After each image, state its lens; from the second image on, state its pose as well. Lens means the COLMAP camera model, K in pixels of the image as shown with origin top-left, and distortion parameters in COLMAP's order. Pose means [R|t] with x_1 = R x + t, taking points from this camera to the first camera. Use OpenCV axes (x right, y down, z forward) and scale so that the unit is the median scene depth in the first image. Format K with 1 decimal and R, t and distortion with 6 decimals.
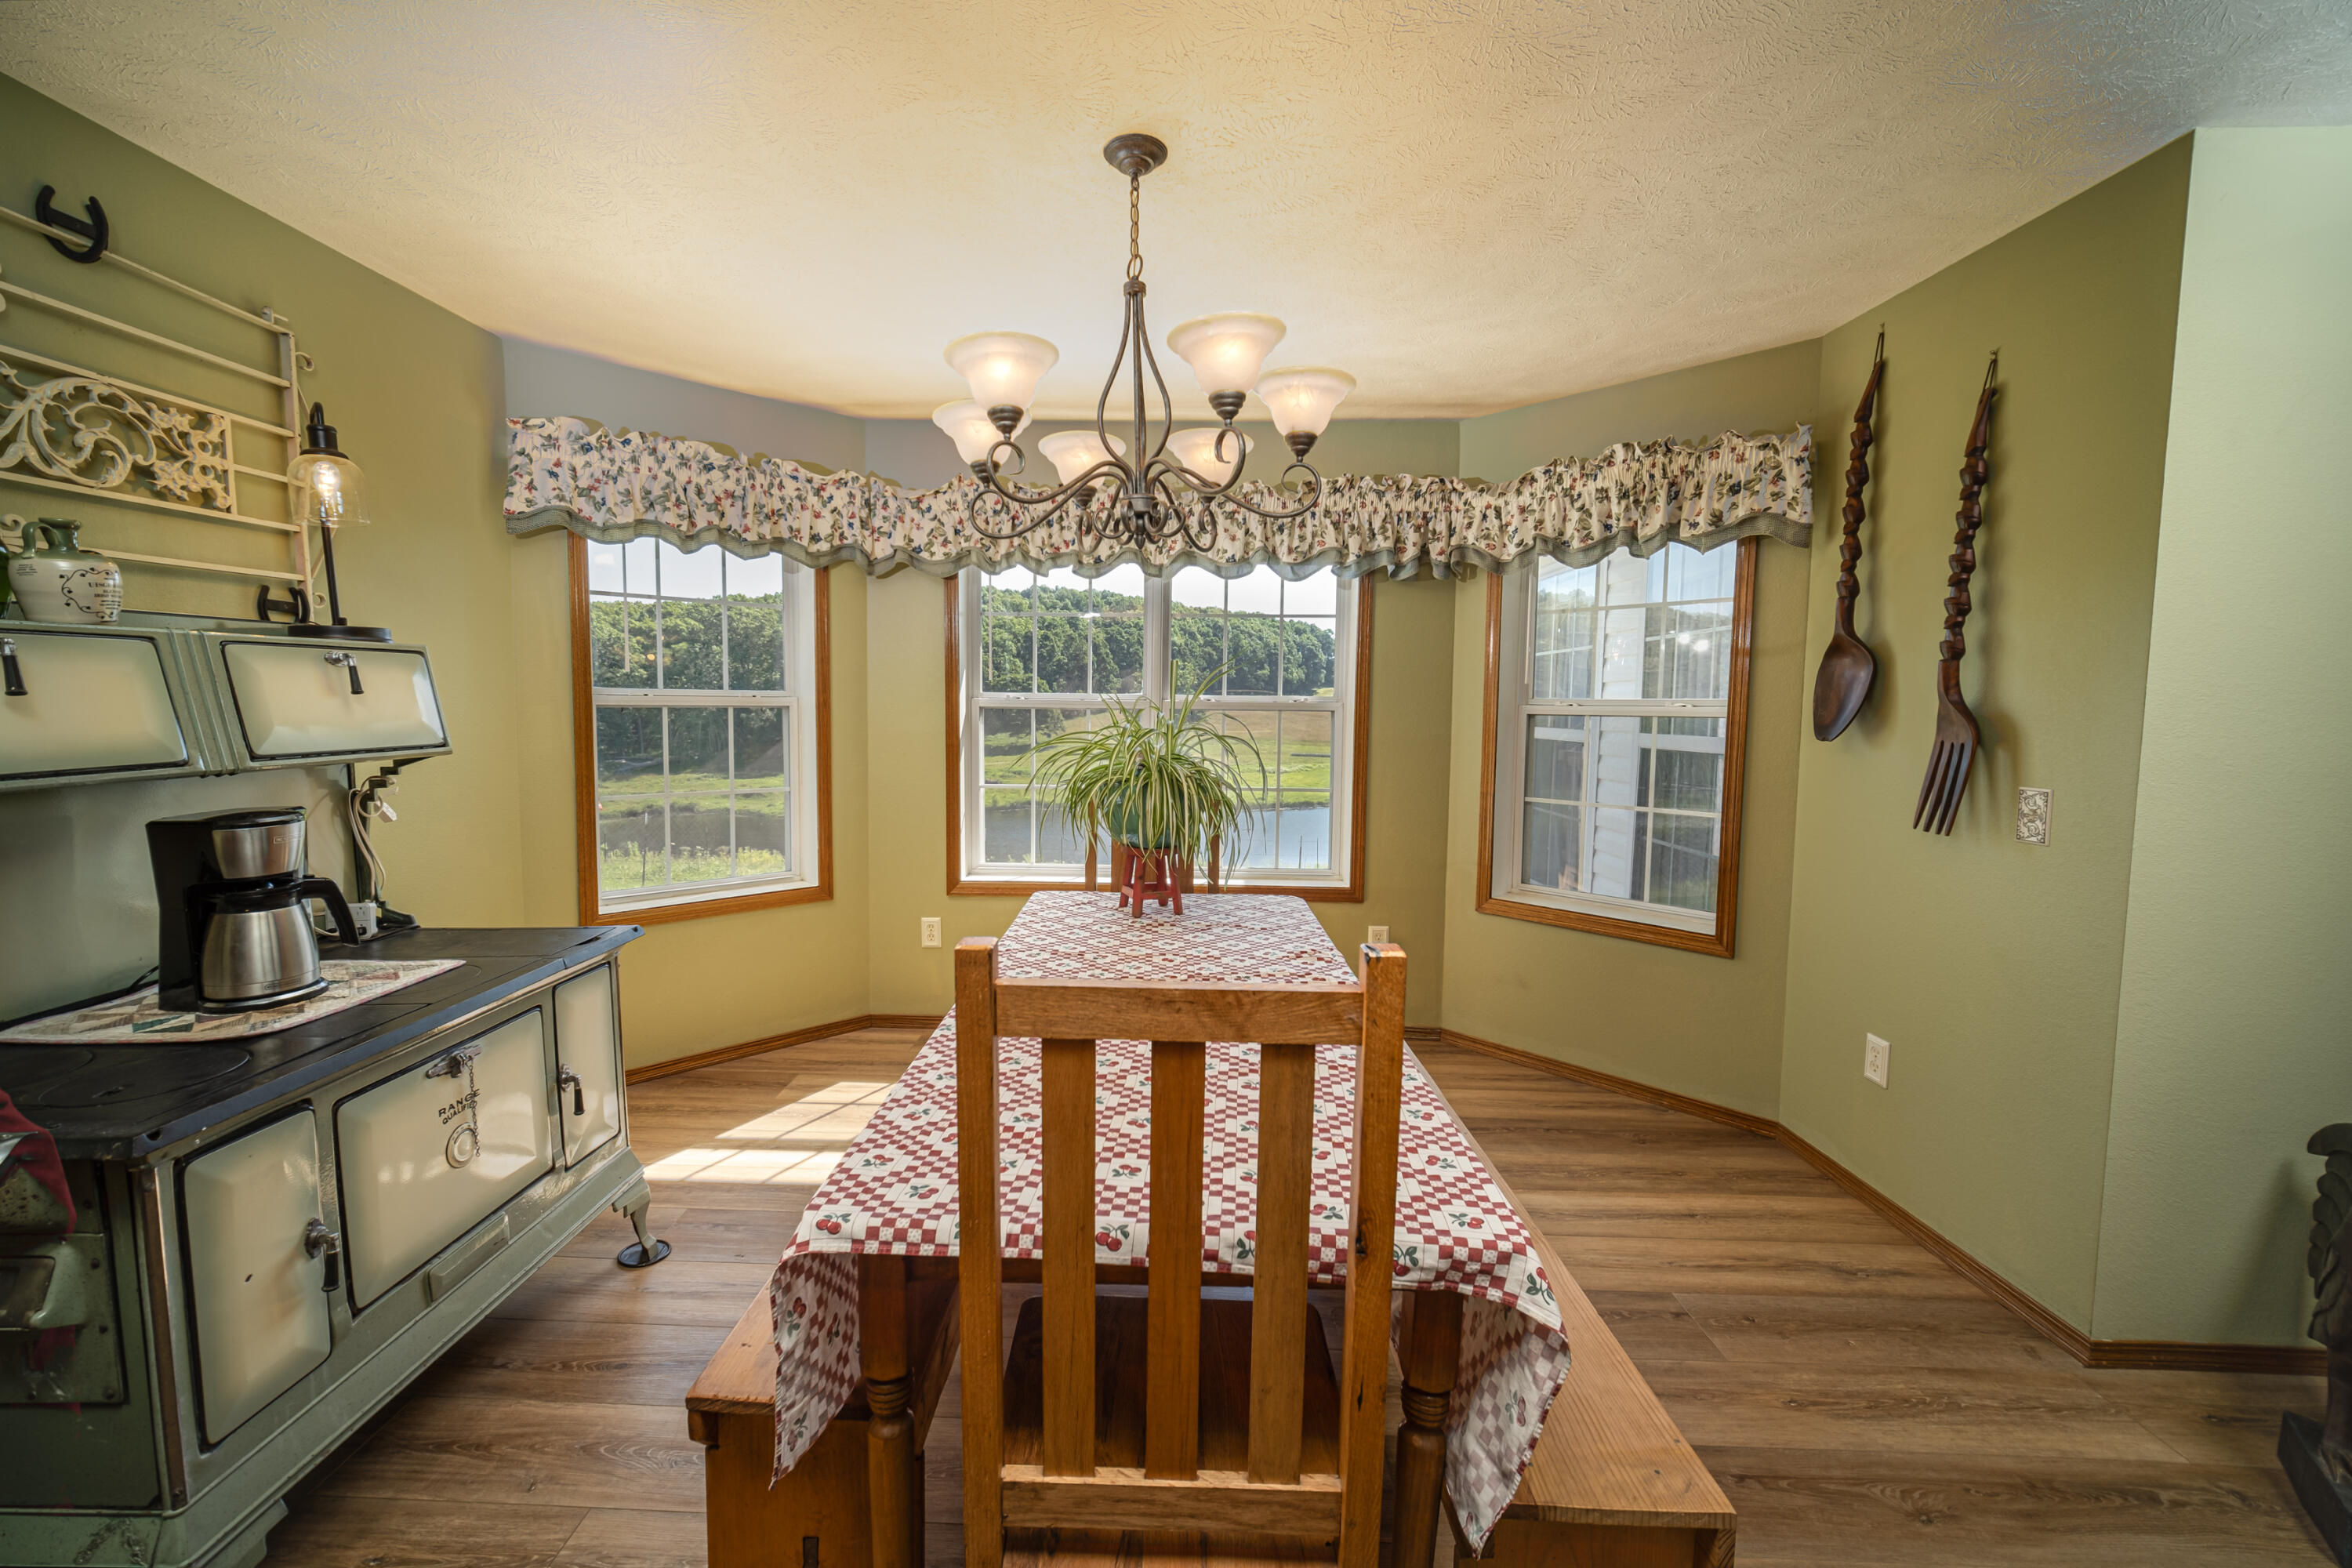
lens RADIAL K [[943.4, 0, 1142.5], [0, 943.4, 772.7], [0, 0, 1]] dist [-0.003778, -0.000144]
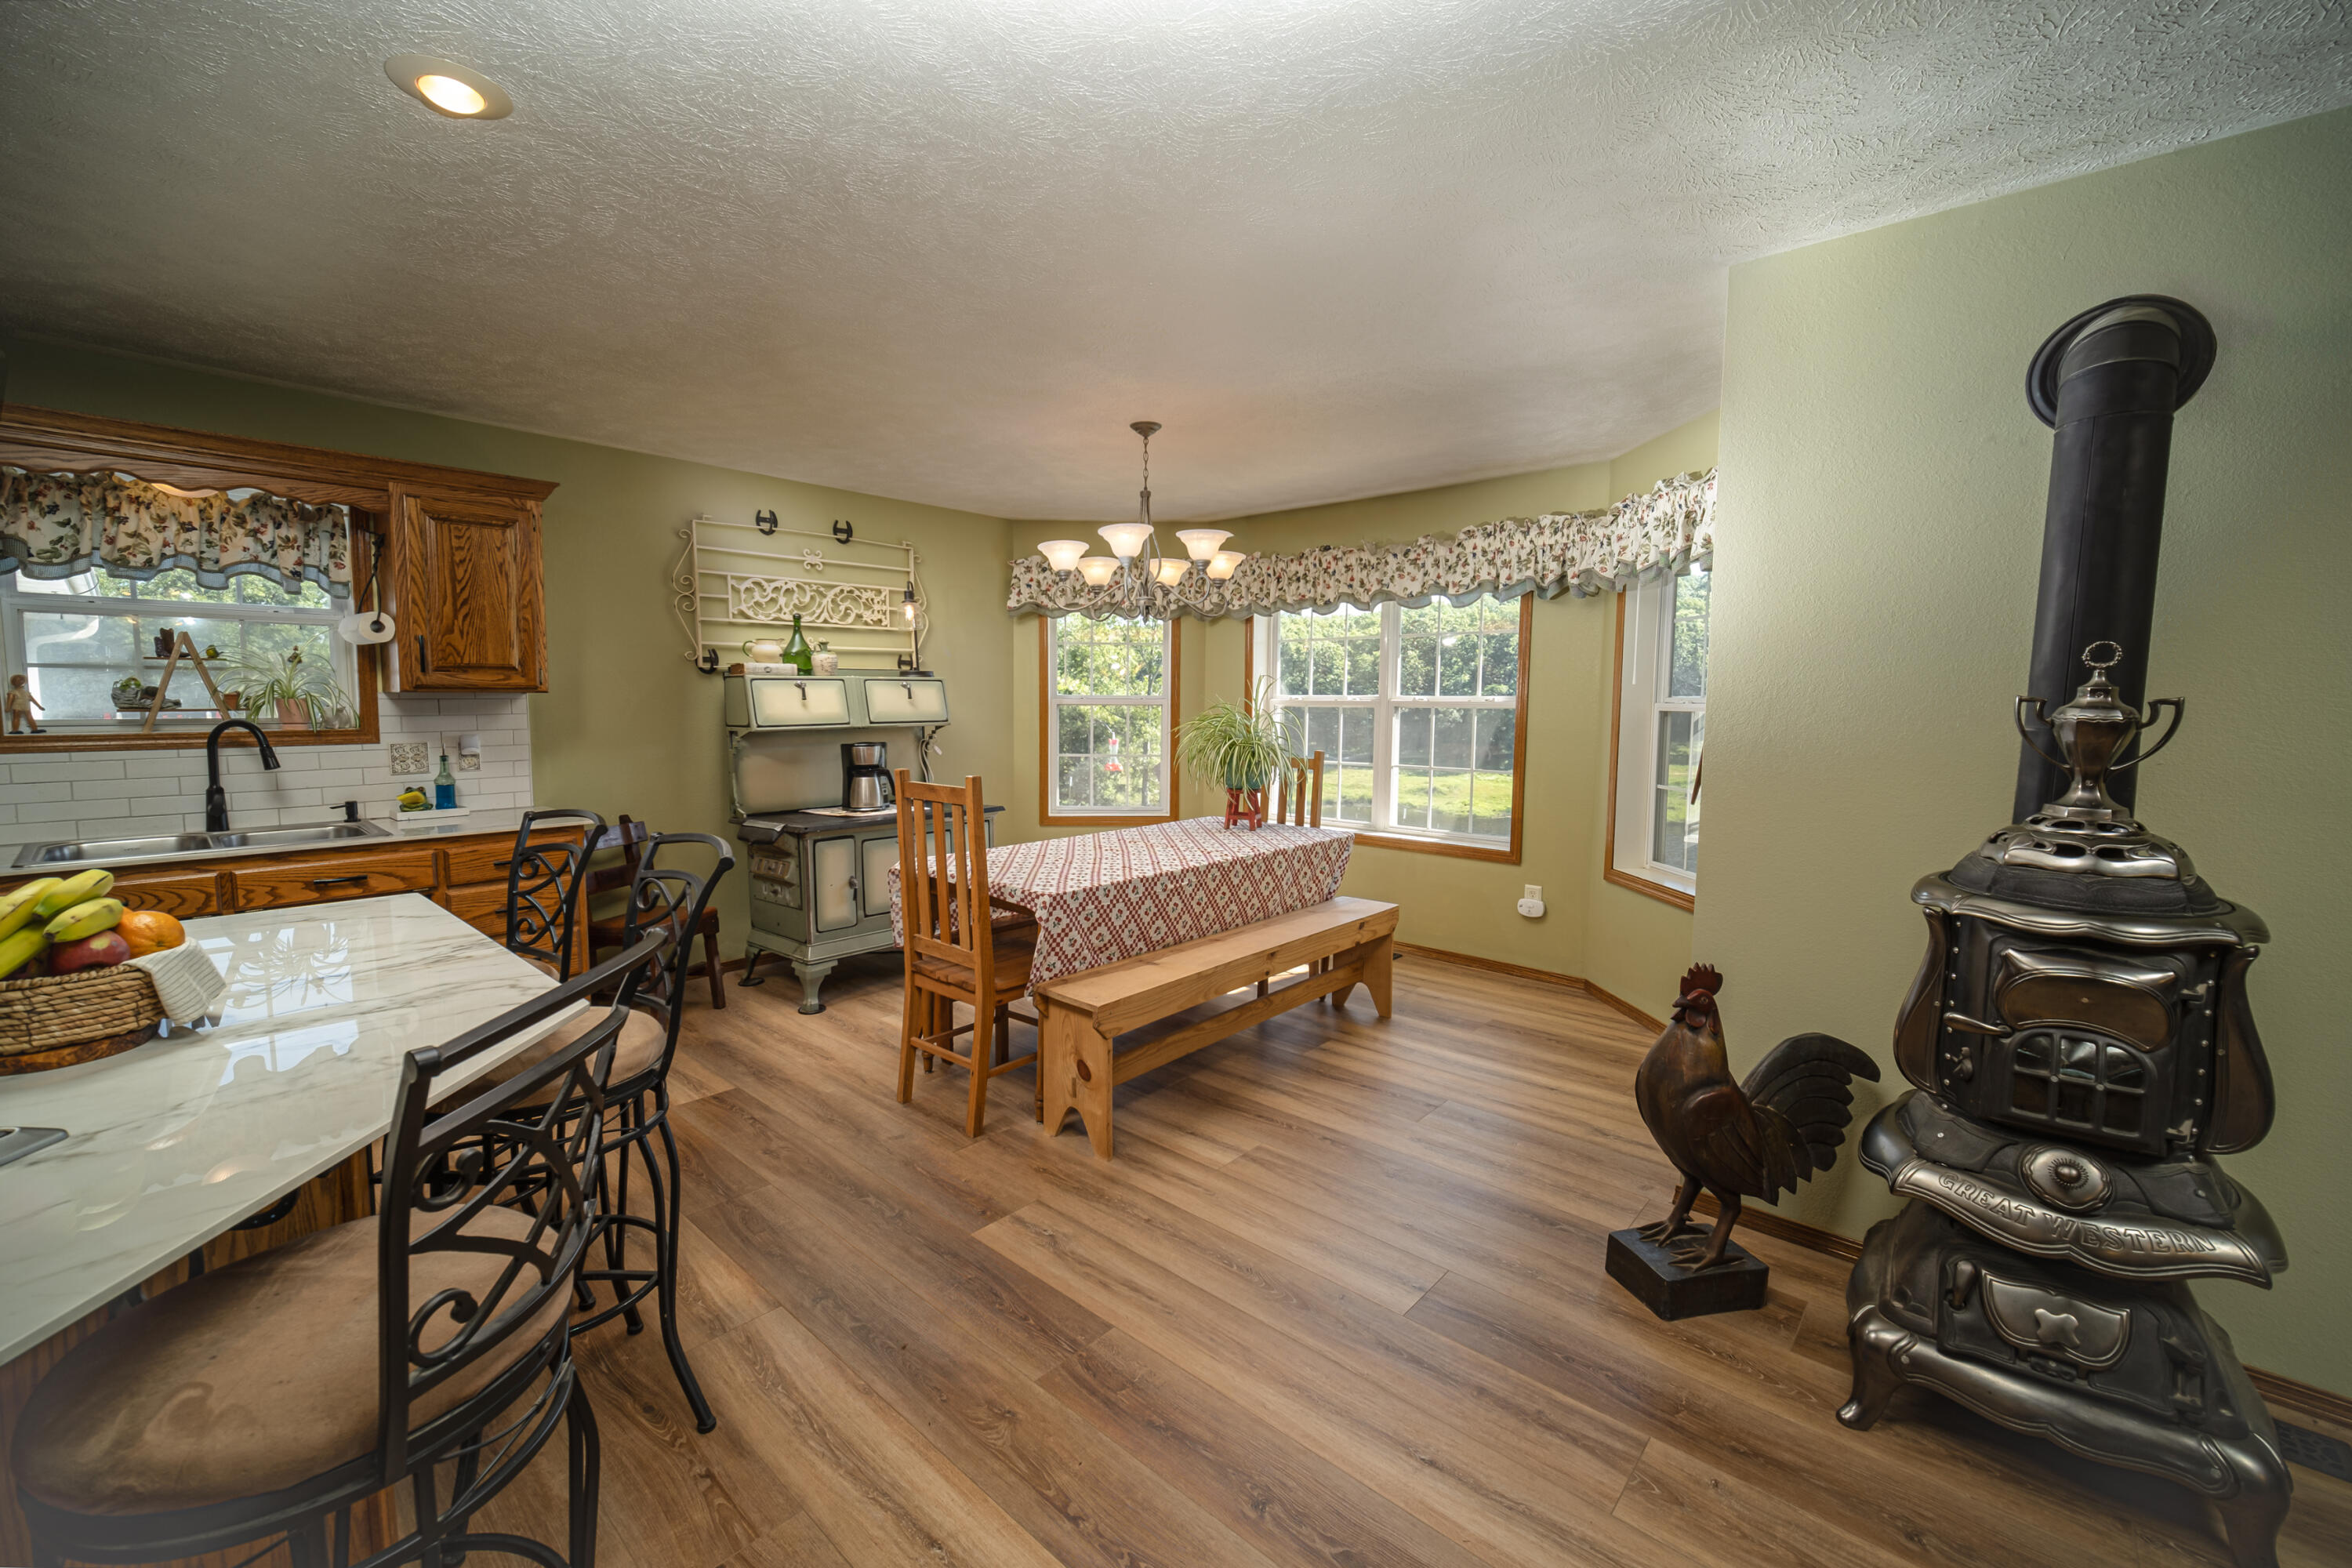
lens RADIAL K [[943.4, 0, 1142.5], [0, 943.4, 772.7], [0, 0, 1]] dist [-0.003778, -0.000144]
pose [[0.757440, 0.046192, -0.651268, 0.716590], [-0.047437, 0.998751, 0.015668, 0.025172], [0.651179, 0.019027, 0.758686, -0.275424]]
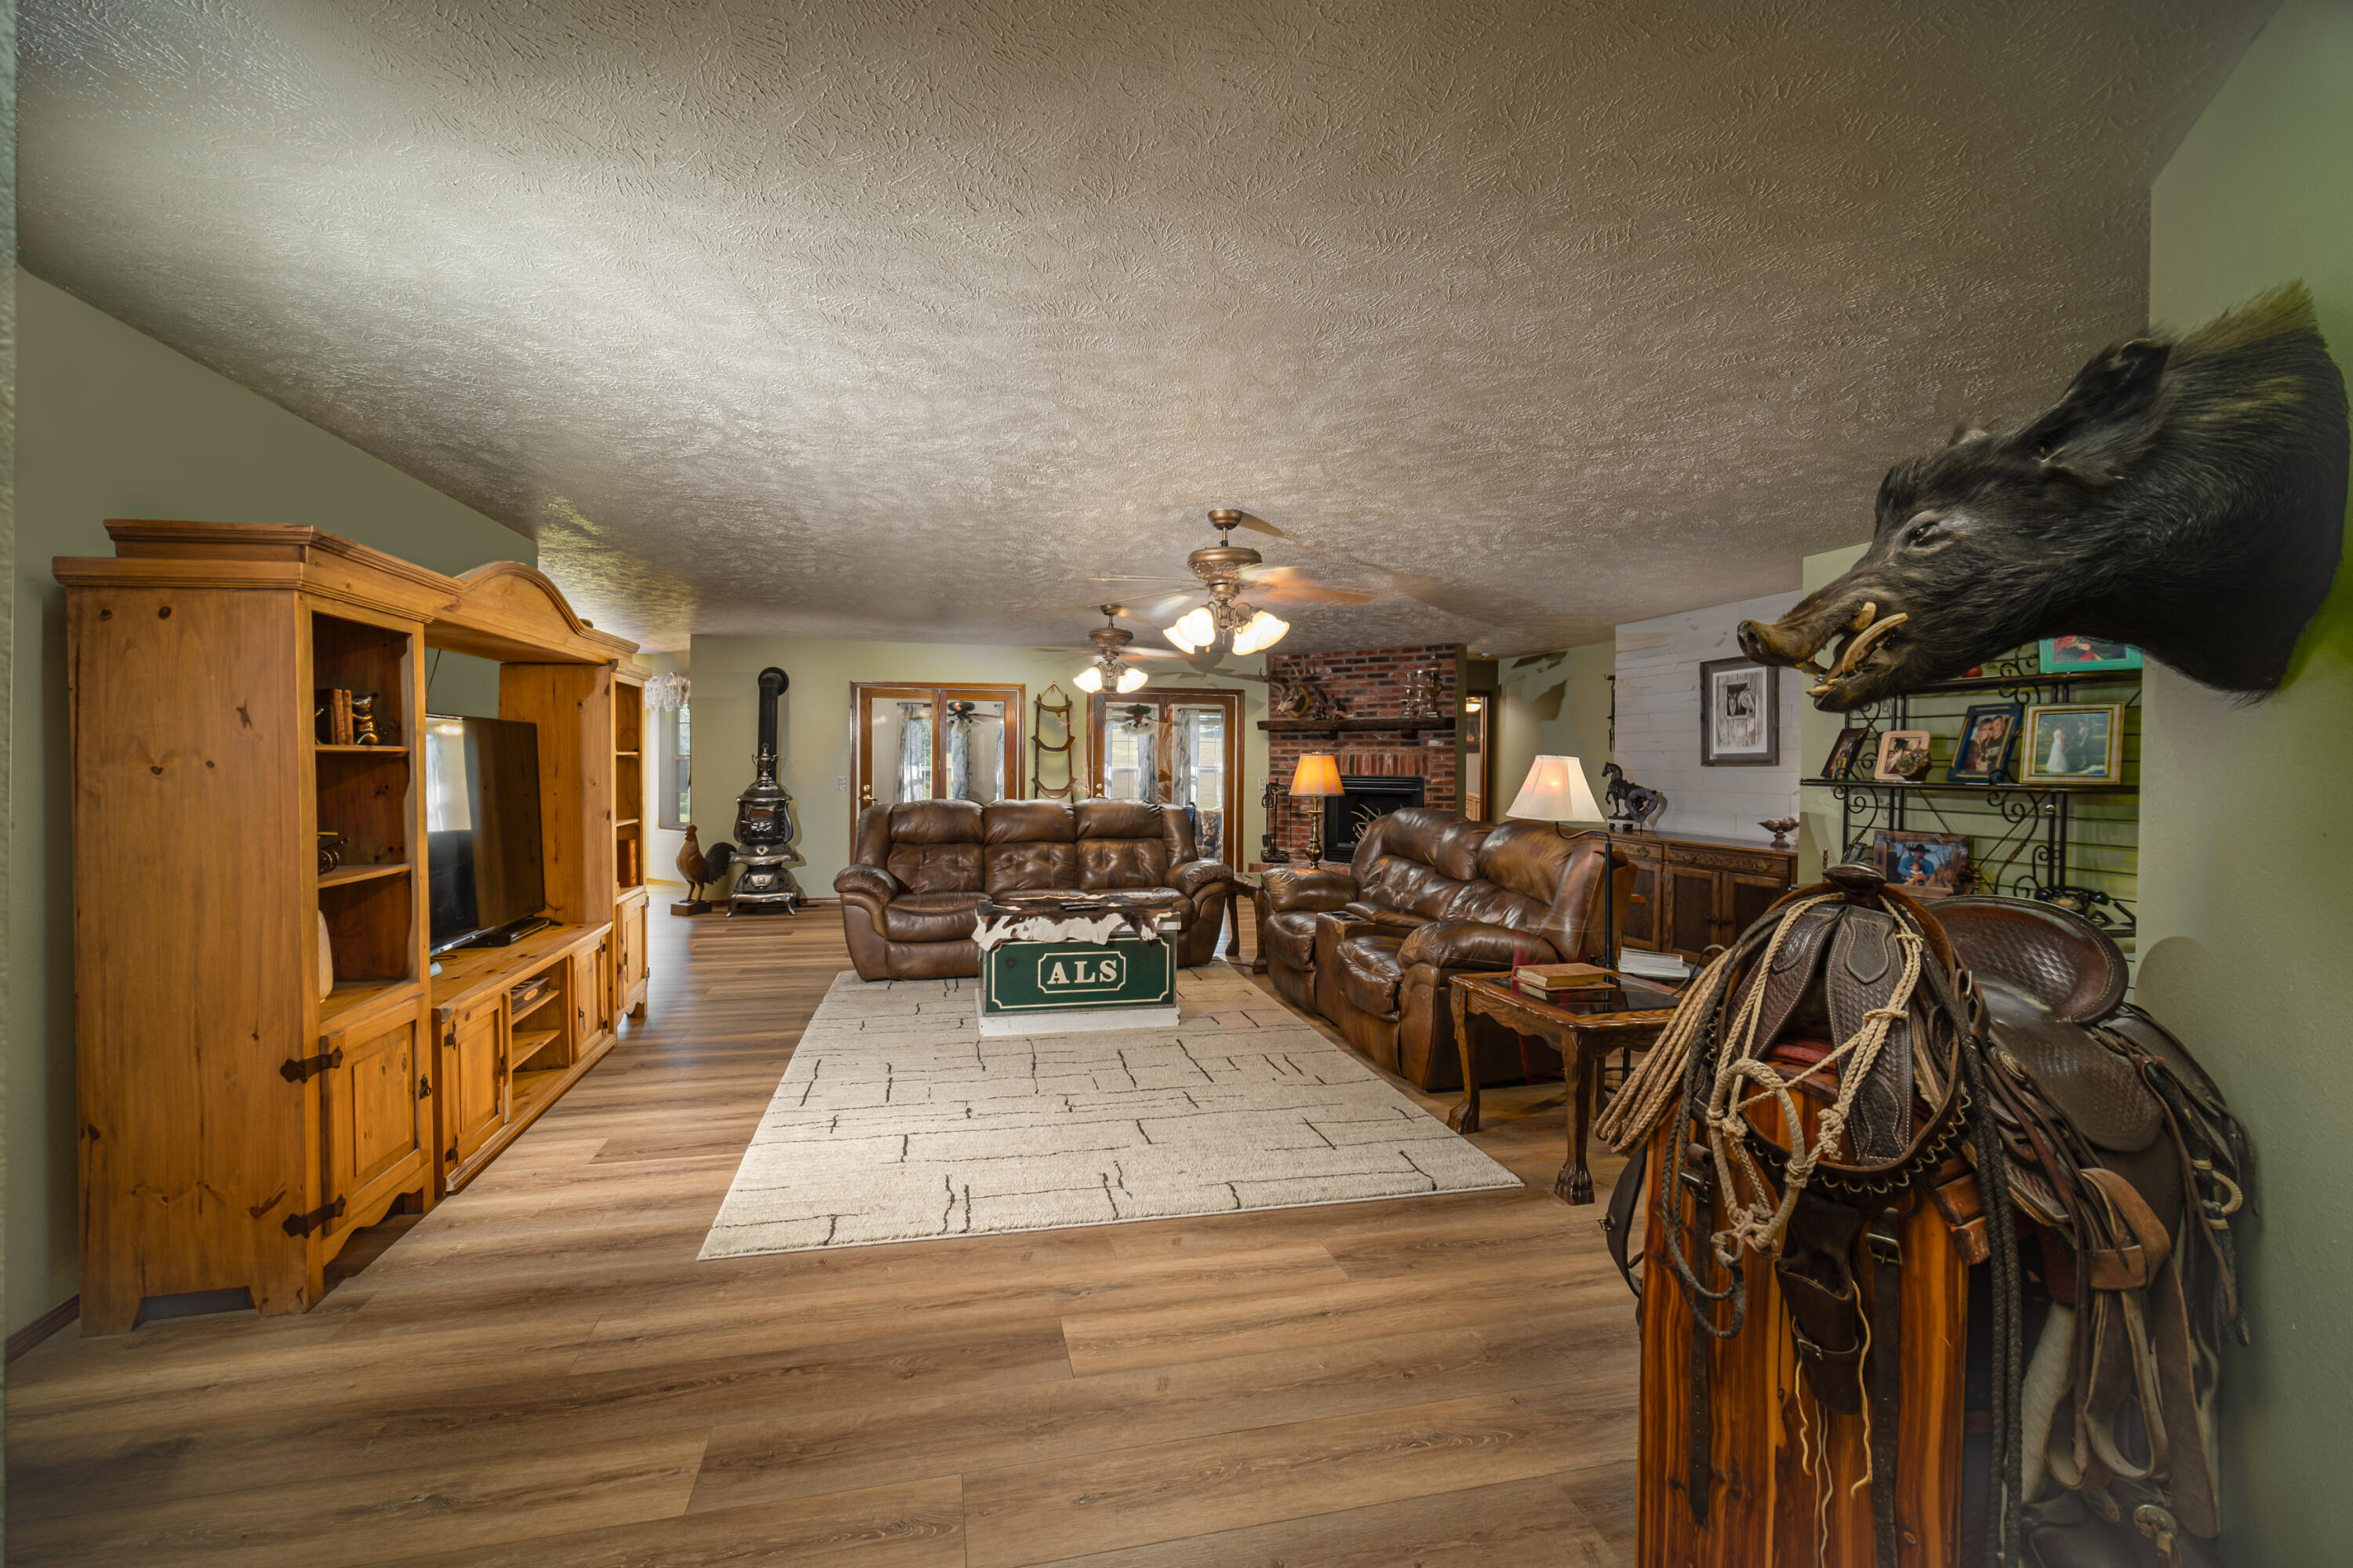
lens RADIAL K [[943.8, 0, 1143.0], [0, 943.8, 772.7], [0, 0, 1]] dist [-0.003778, -0.000144]
pose [[0.967137, -0.002944, 0.254238, 1.123103], [0.018700, 0.998048, -0.059581, 0.190637], [-0.253566, 0.062377, 0.965305, -2.299206]]
